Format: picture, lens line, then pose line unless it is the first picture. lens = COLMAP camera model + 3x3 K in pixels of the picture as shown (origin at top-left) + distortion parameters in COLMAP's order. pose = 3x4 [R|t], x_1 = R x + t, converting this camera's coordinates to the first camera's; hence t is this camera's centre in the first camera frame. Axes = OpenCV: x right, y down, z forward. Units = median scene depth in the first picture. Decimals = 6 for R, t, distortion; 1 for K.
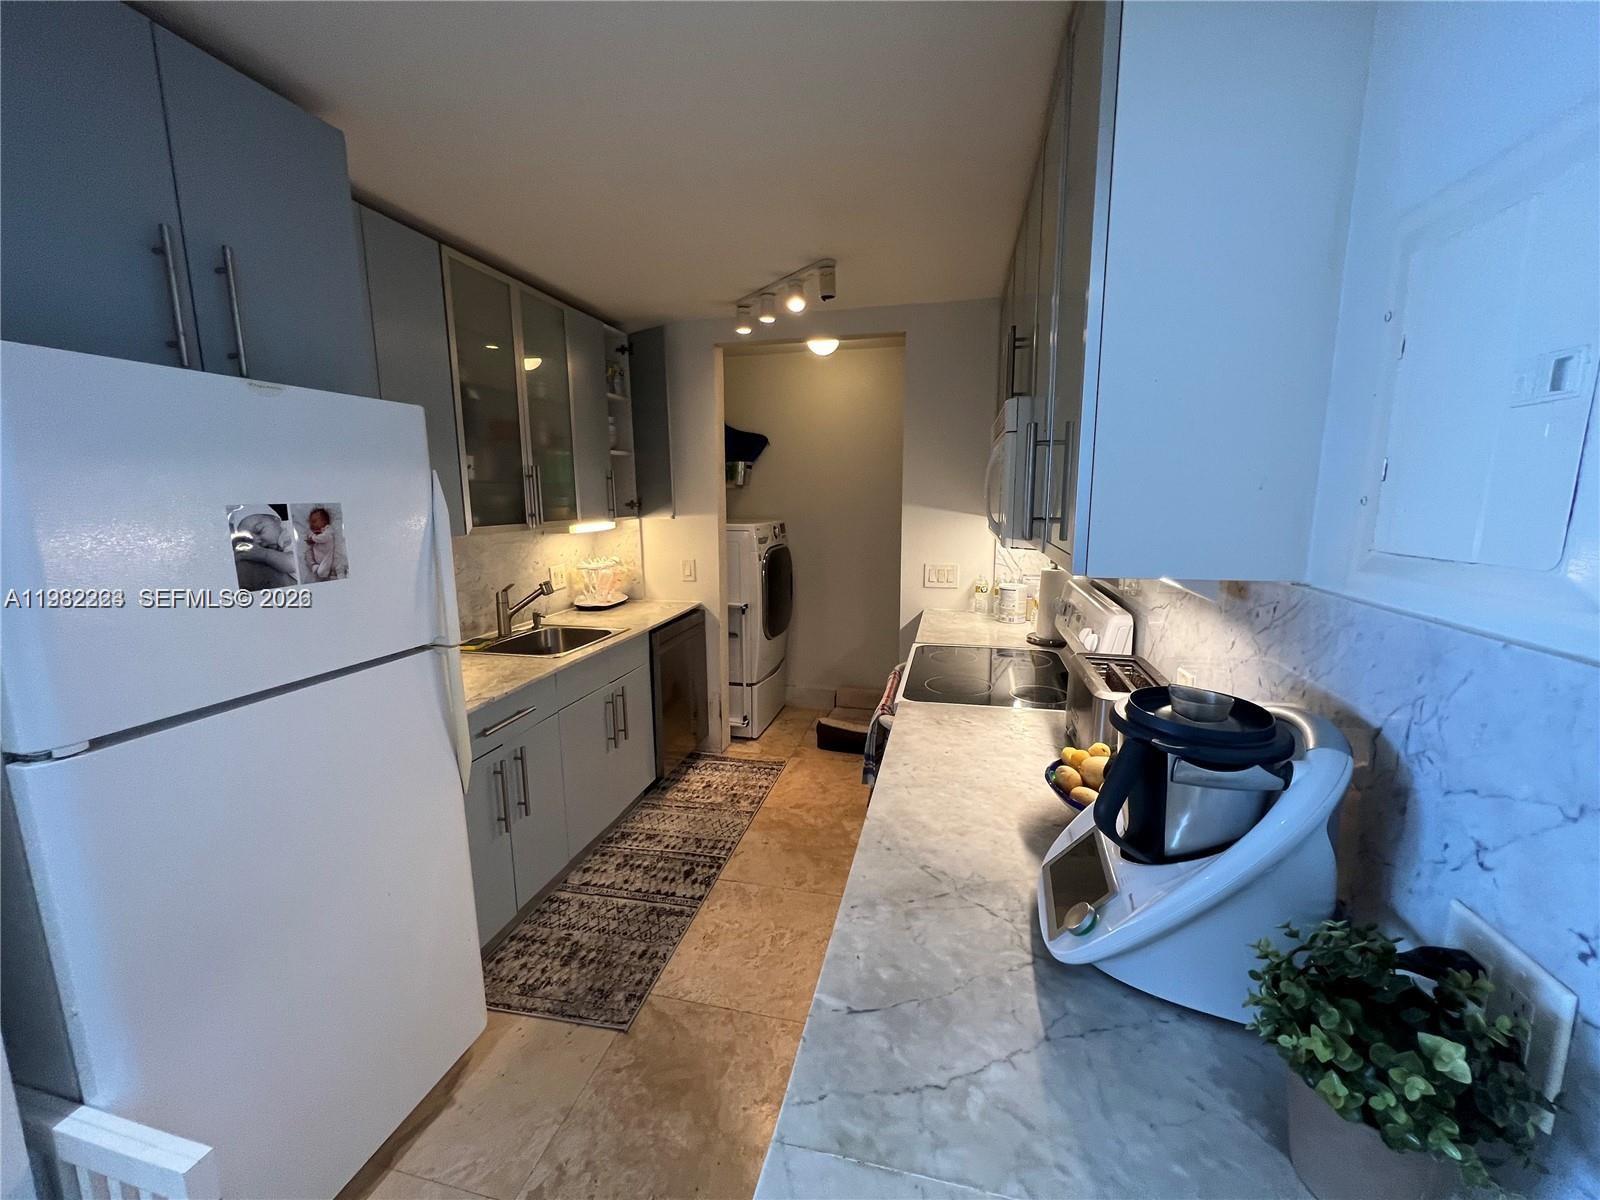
lens RADIAL K [[644.1, 0, 801.1], [0, 644.1, 604.0], [0, 0, 1]] dist [-0.001153, -0.000073]
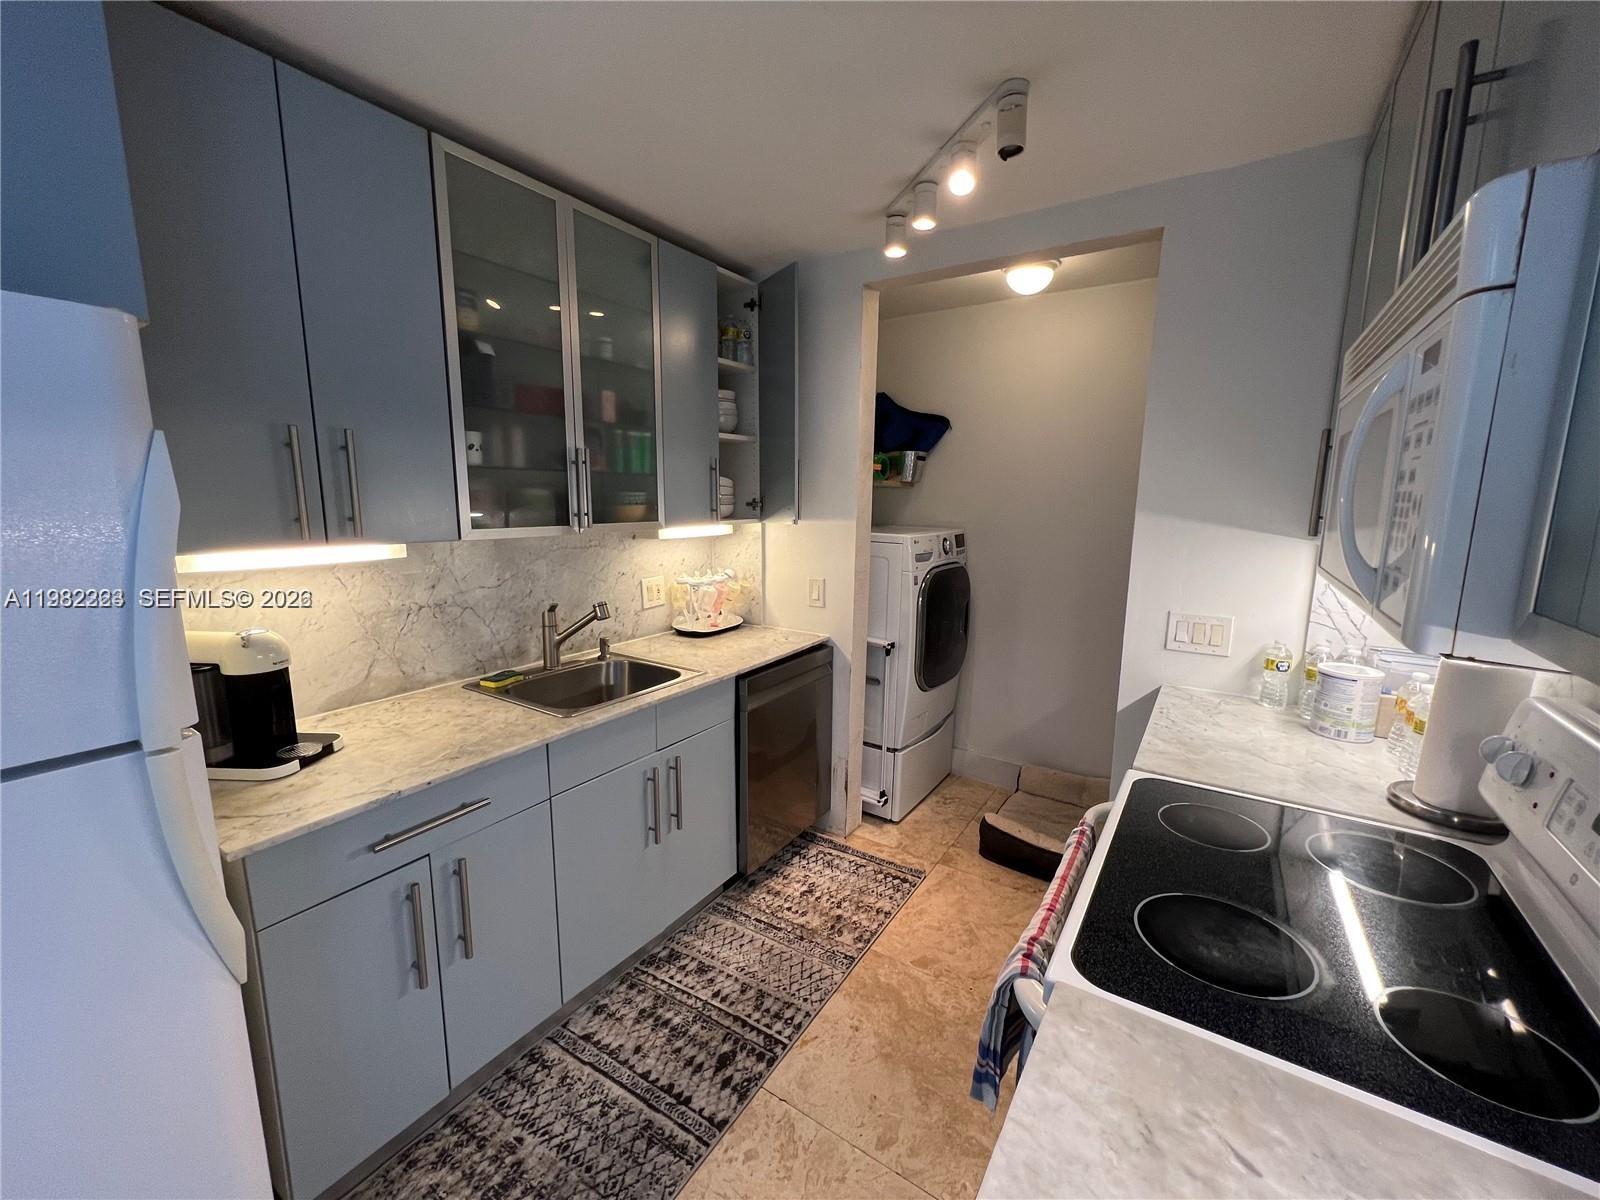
lens RADIAL K [[644.1, 0, 801.1], [0, 644.1, 604.0], [0, 0, 1]] dist [-0.001153, -0.000073]
pose [[0.939930, 0.072850, -0.333504, 0.069093], [-0.074064, 0.997212, 0.009092, -0.050352], [0.333236, 0.016155, 0.942705, 0.318668]]
